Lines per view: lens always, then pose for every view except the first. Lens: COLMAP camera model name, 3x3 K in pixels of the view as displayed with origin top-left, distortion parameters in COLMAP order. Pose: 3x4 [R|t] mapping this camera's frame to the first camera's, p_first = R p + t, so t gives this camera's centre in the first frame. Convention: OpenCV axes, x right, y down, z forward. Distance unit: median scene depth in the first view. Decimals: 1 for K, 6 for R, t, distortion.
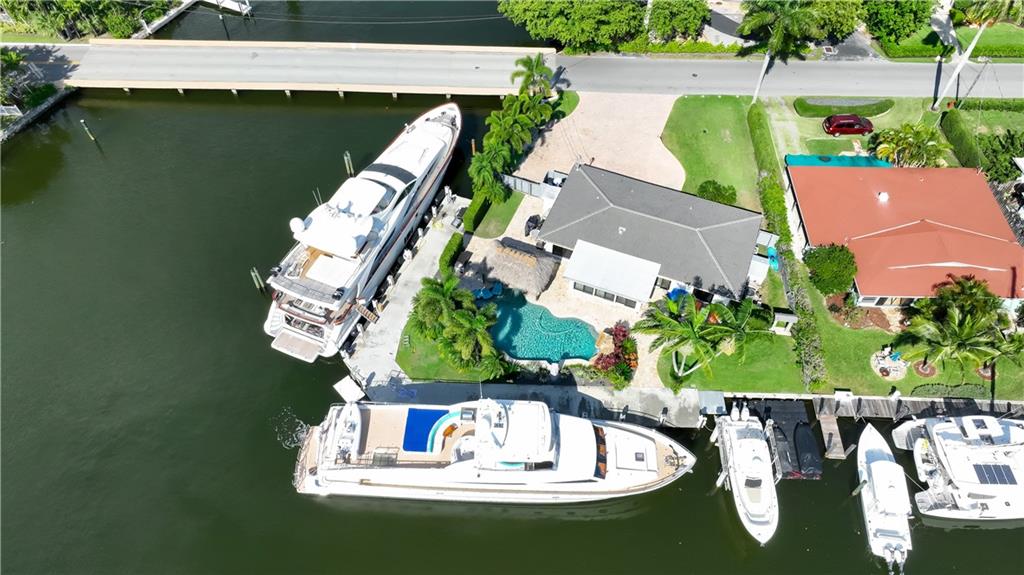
lens RADIAL K [[719.0, 0, 510.8], [0, 719.0, 287.0], [0, 0, 1]] dist [-0.000124, 0.047473]
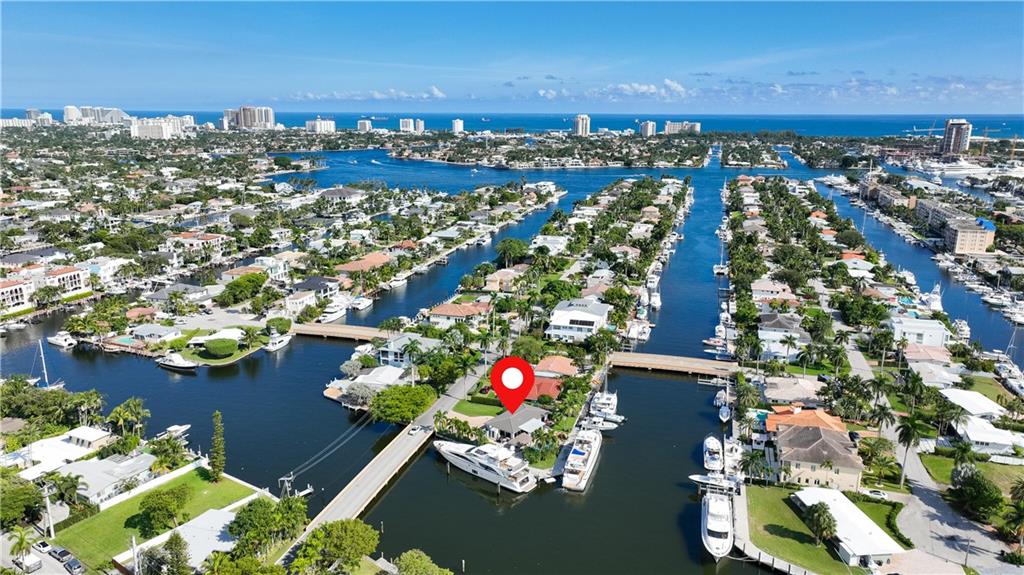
lens RADIAL K [[719.0, 0, 510.8], [0, 719.0, 287.0], [0, 0, 1]] dist [-0.000124, 0.047473]
pose [[0.251543, -0.228398, 0.940511, -2.750158], [0.770374, 0.635491, -0.051714, -0.322155], [-0.585875, 0.737554, 0.335806, -0.477711]]
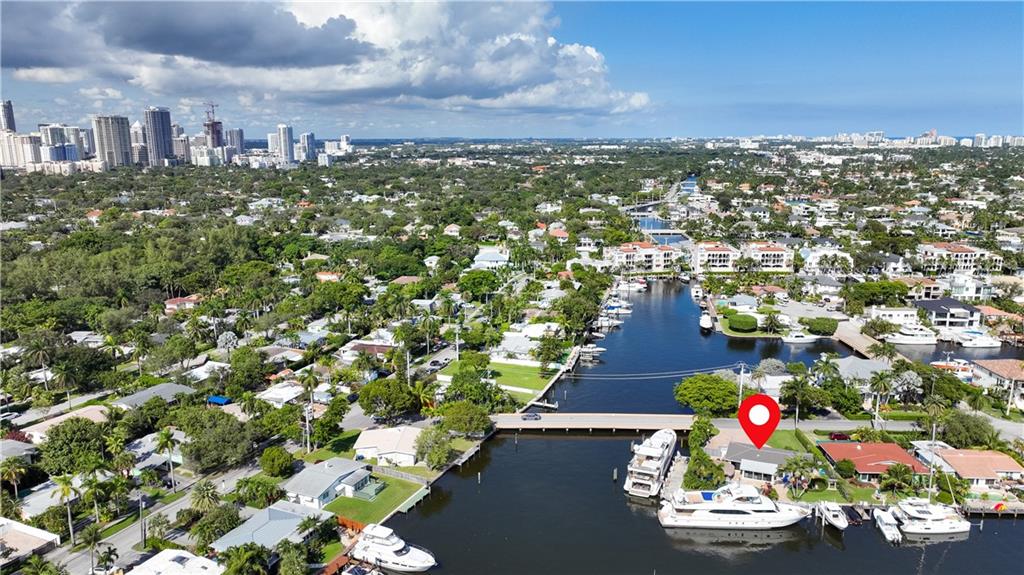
lens RADIAL K [[719.0, 0, 510.8], [0, 719.0, 287.0], [0, 0, 1]] dist [-0.000124, 0.047473]
pose [[0.999960, -0.002480, -0.008578, -0.711245], [-0.003803, 0.750828, -0.660487, 1.181615], [0.008079, 0.660493, 0.750789, -1.337207]]
